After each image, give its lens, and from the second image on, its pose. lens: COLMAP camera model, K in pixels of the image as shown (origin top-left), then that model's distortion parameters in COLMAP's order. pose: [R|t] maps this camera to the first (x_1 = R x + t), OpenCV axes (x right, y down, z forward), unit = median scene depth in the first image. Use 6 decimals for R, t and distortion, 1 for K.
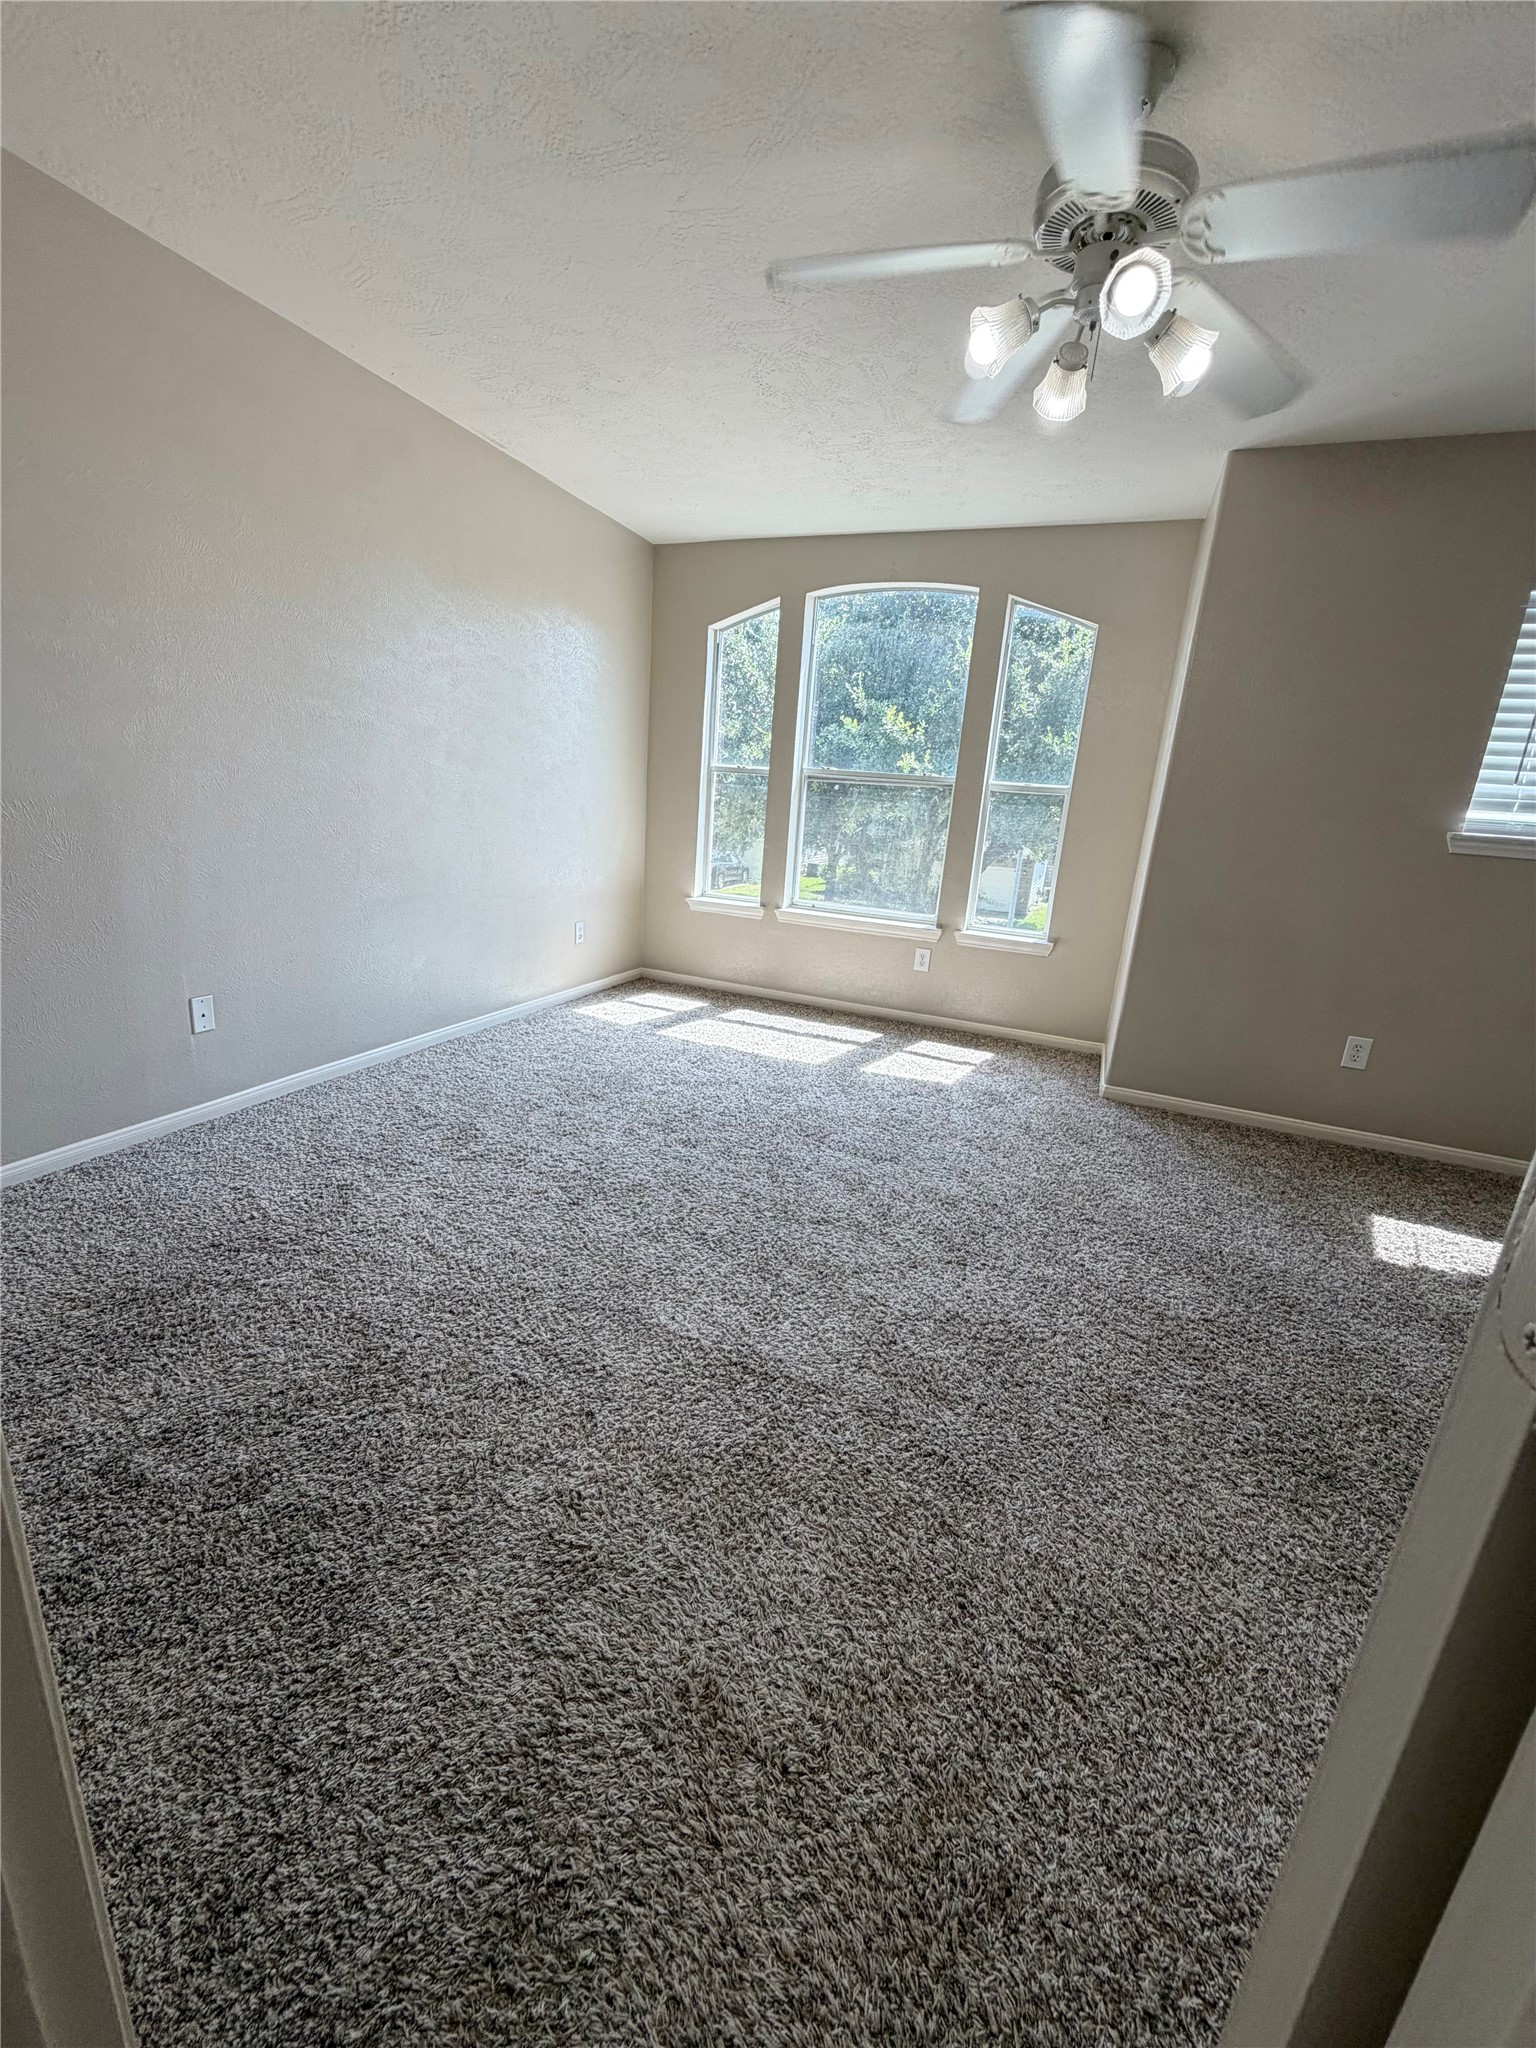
lens RADIAL K [[819.6, 0, 771.5], [0, 819.6, 1025.8], [0, 0, 1]] dist [-0.000008, -0.001849]
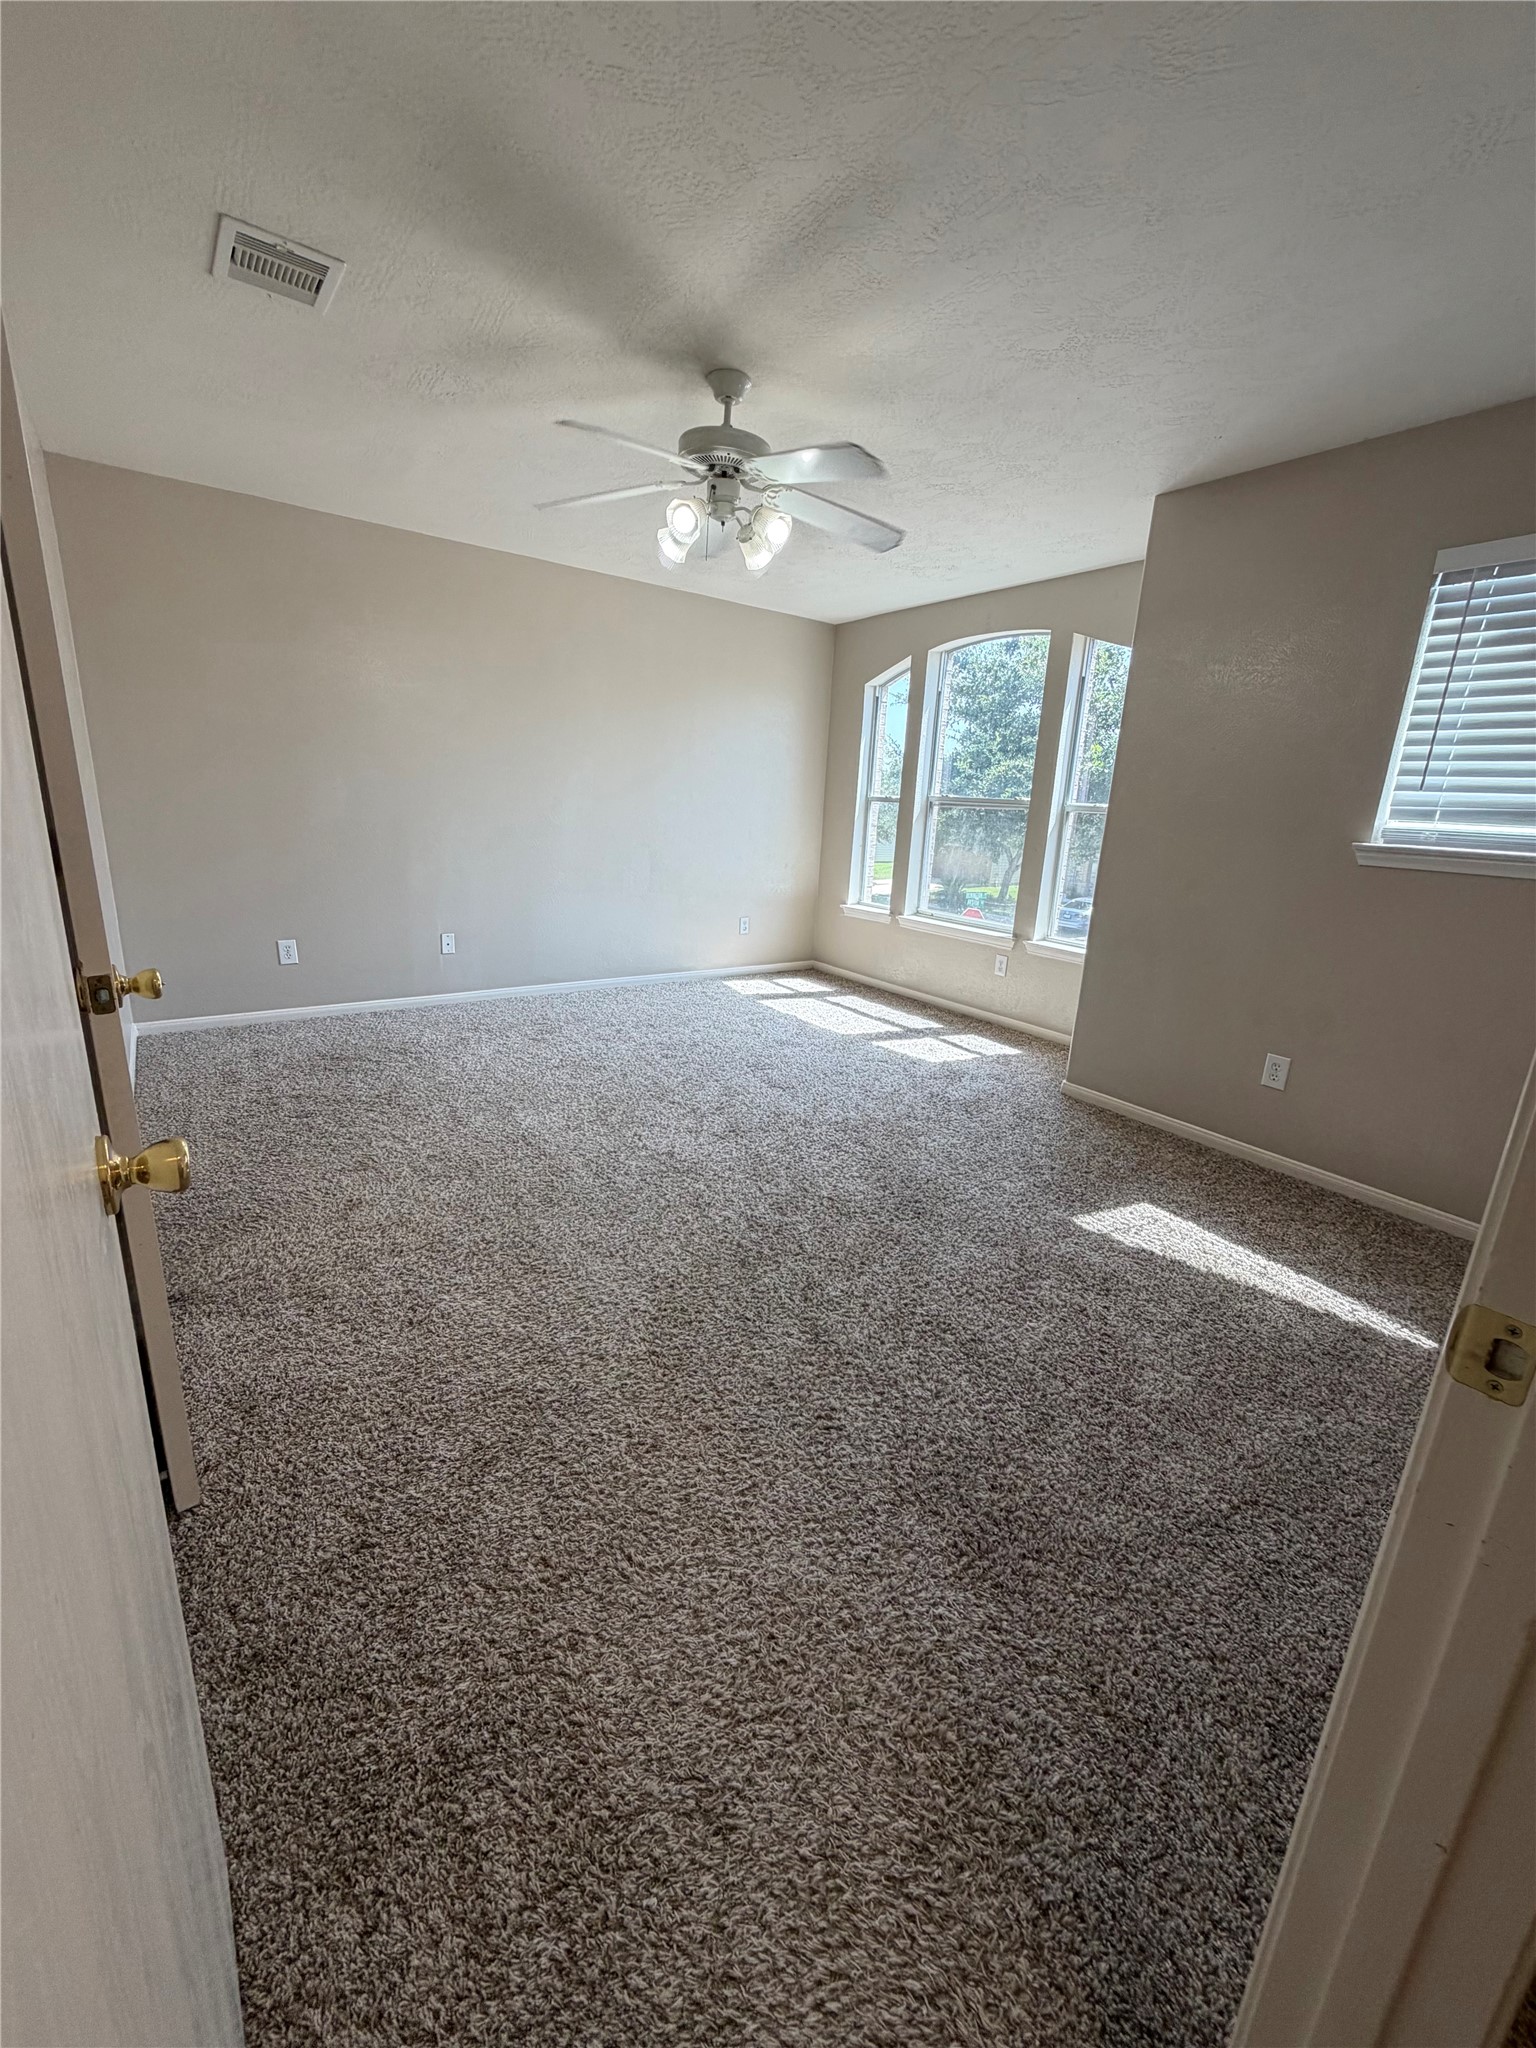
lens RADIAL K [[819.6, 0, 754.3], [0, 819.6, 1018.0], [0, 0, 1]] dist [-0.000008, -0.001849]
pose [[0.844276, 0.109431, -0.524617, 0.585270], [-0.133459, 0.991022, -0.008060, 0.050524], [0.519025, 0.076819, 0.851300, -0.118382]]
